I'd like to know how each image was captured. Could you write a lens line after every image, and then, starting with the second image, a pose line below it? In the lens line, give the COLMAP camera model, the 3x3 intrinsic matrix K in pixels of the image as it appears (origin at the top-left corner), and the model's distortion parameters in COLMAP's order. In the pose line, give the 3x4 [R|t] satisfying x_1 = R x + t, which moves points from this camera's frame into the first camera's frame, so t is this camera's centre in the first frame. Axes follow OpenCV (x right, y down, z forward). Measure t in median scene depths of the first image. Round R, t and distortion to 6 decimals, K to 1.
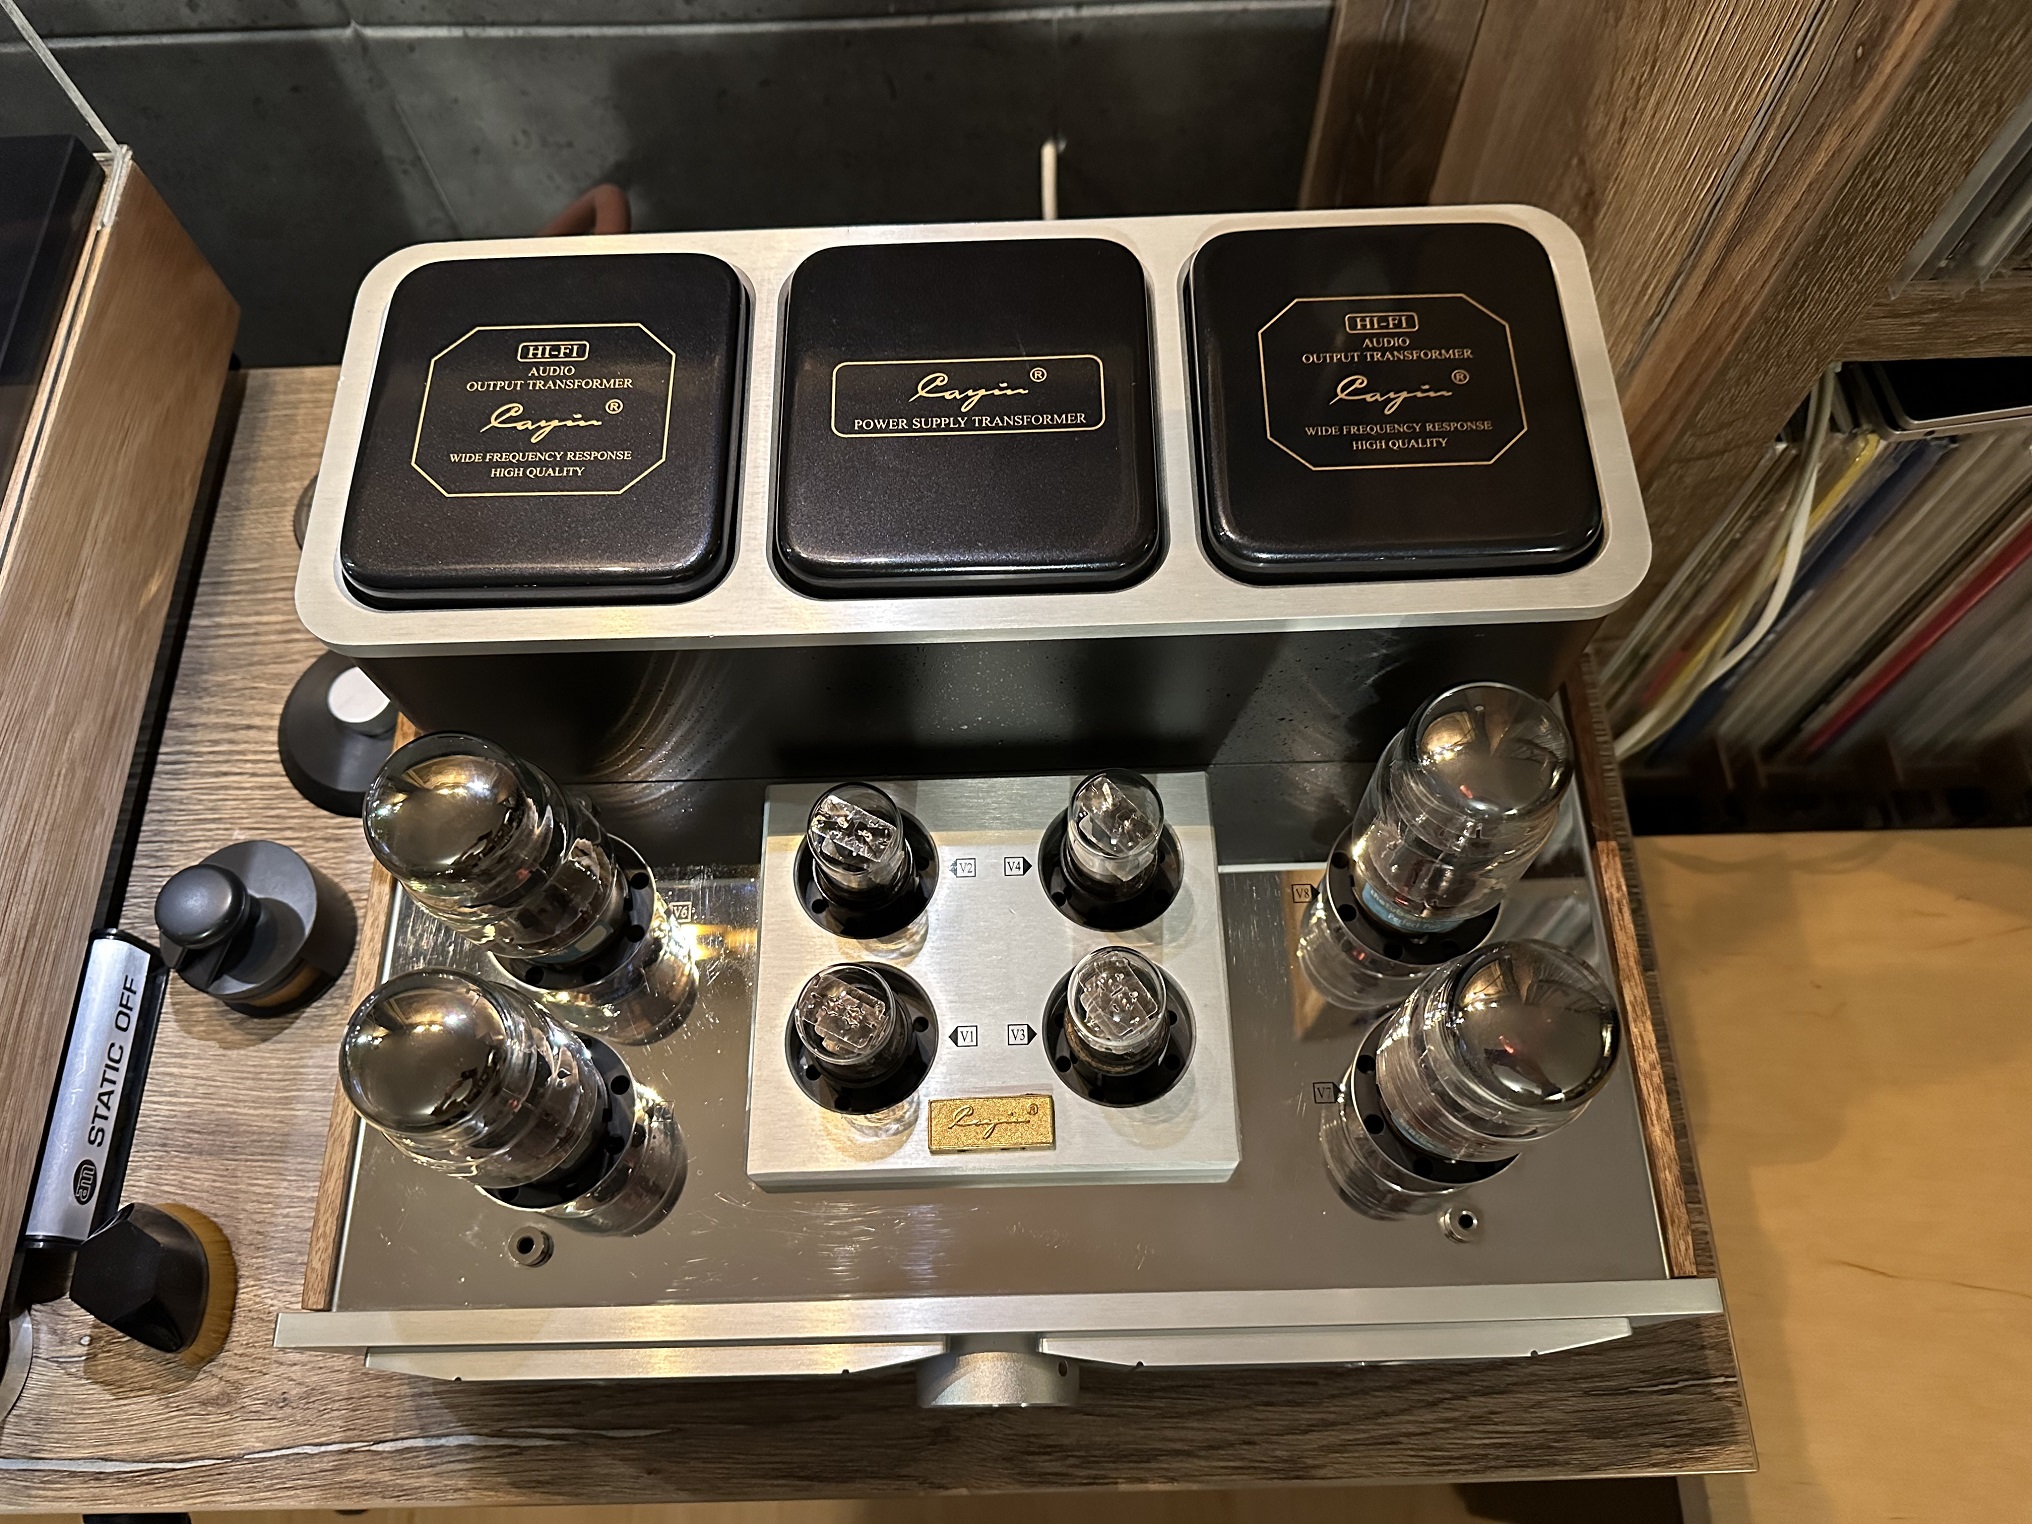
lens RADIAL K [[1460.6, 0, 1010.8], [0, 1460.6, 765.8], [0, 0, 1]] dist [0.000013, 0.001425]
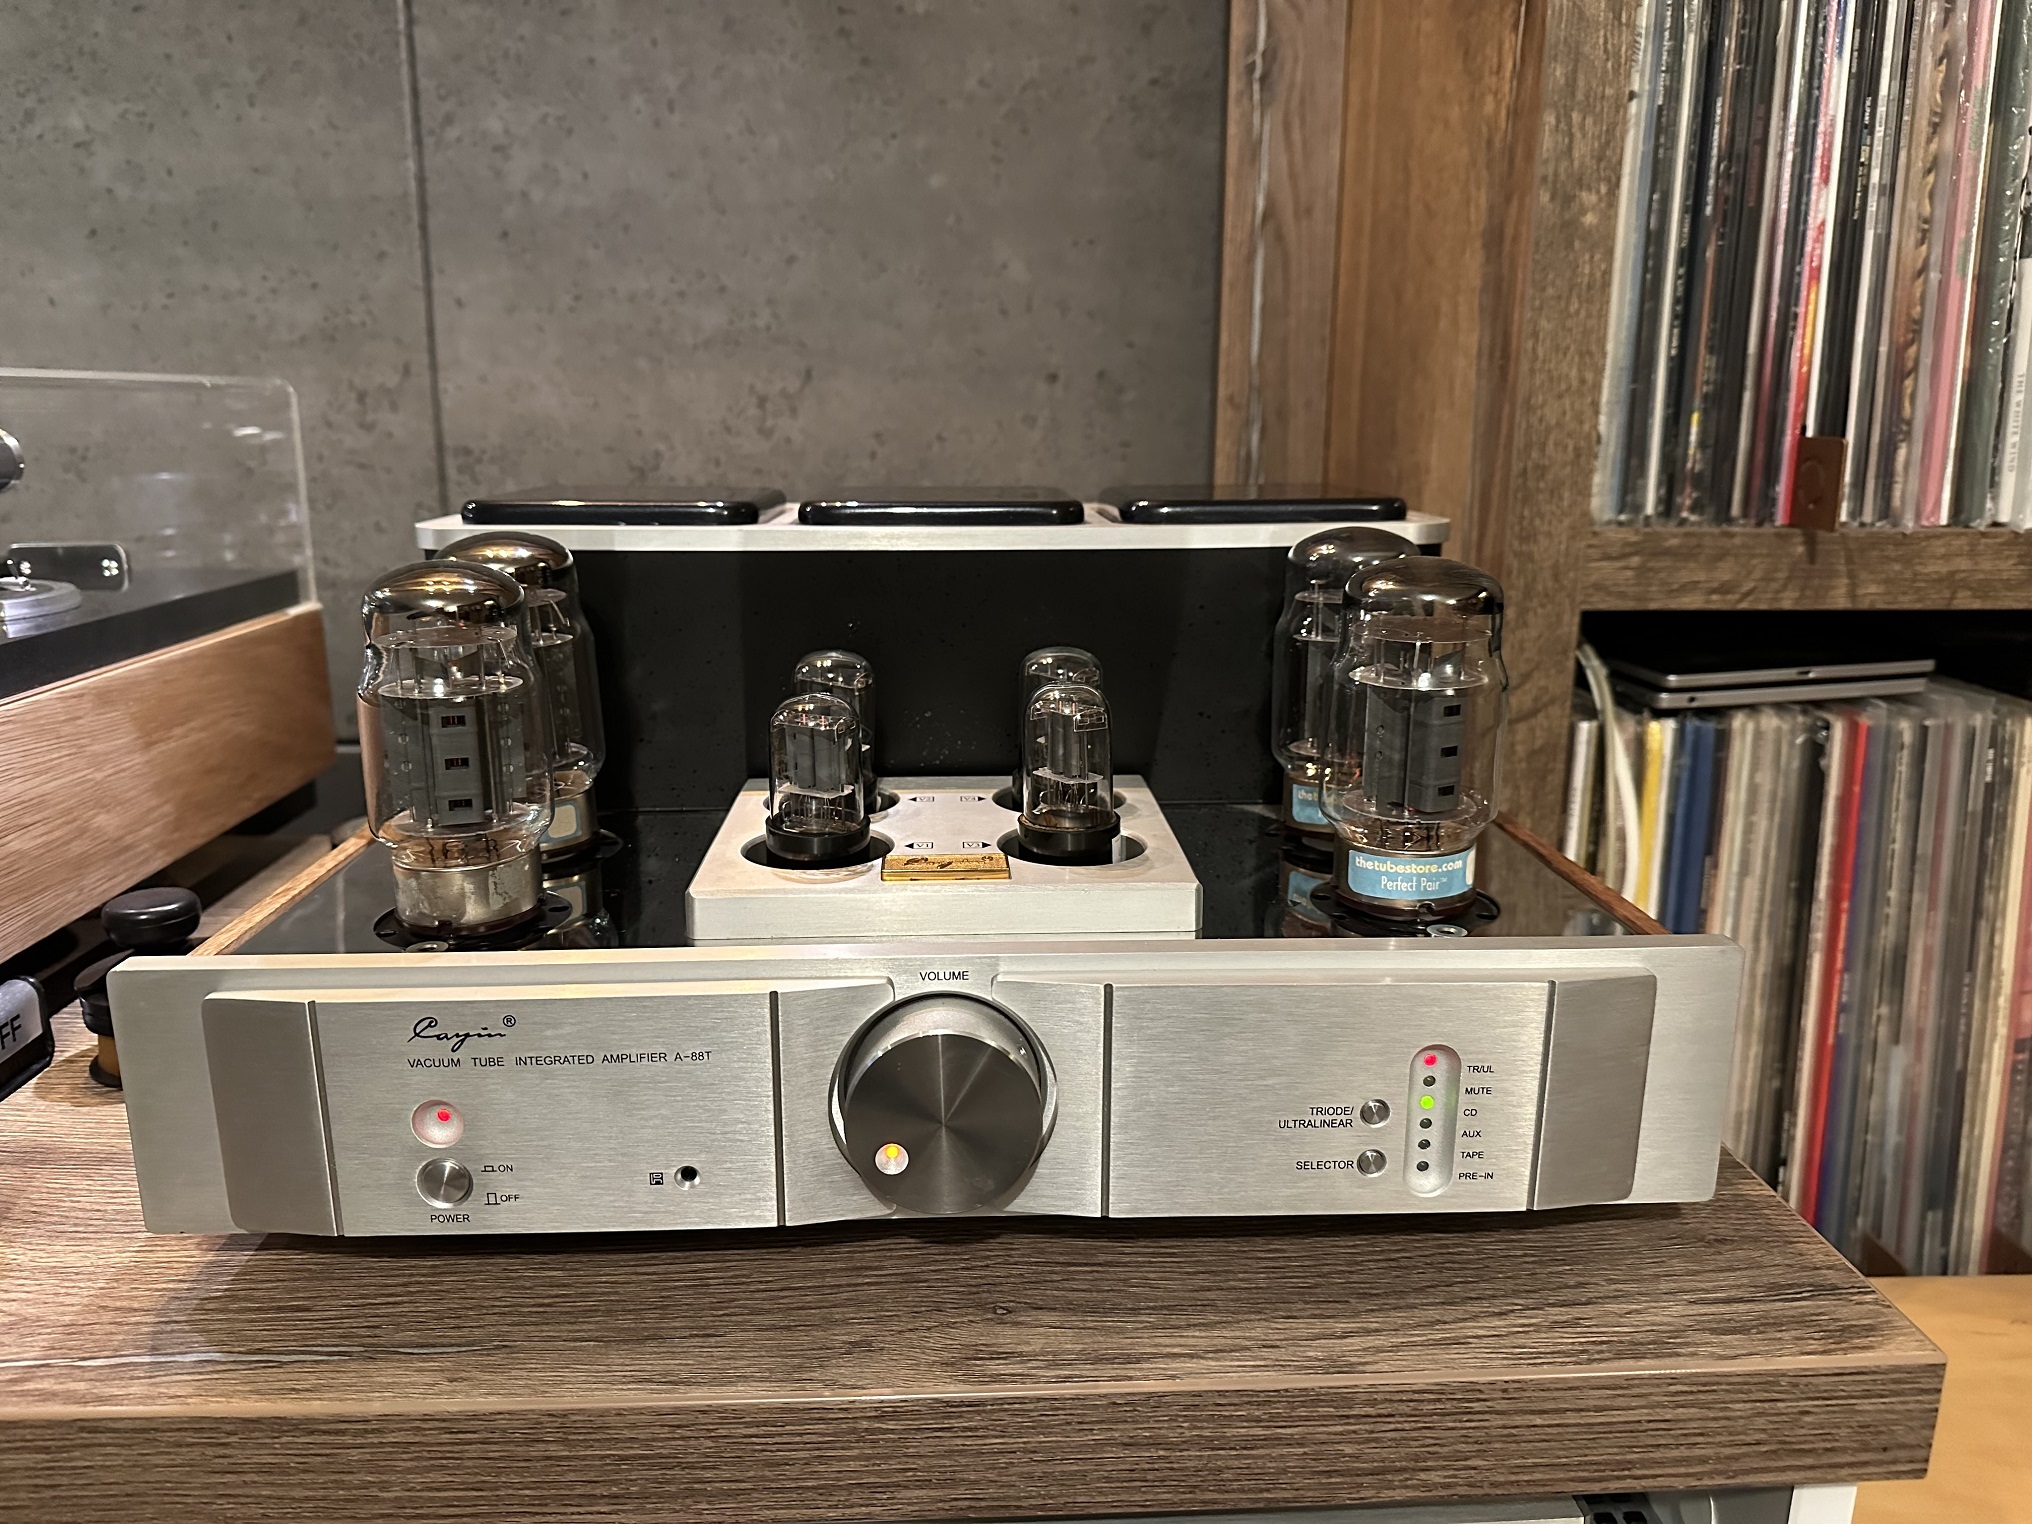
lens RADIAL K [[1460.6, 0, 1010.8], [0, 1460.6, 765.8], [0, 0, 1]] dist [0.000013, 0.001425]
pose [[0.999464, 0.021714, 0.024516, 0.004760], [0.006067, 0.612859, -0.790169, 0.873563], [-0.032183, 0.789894, 0.612398, 0.308374]]
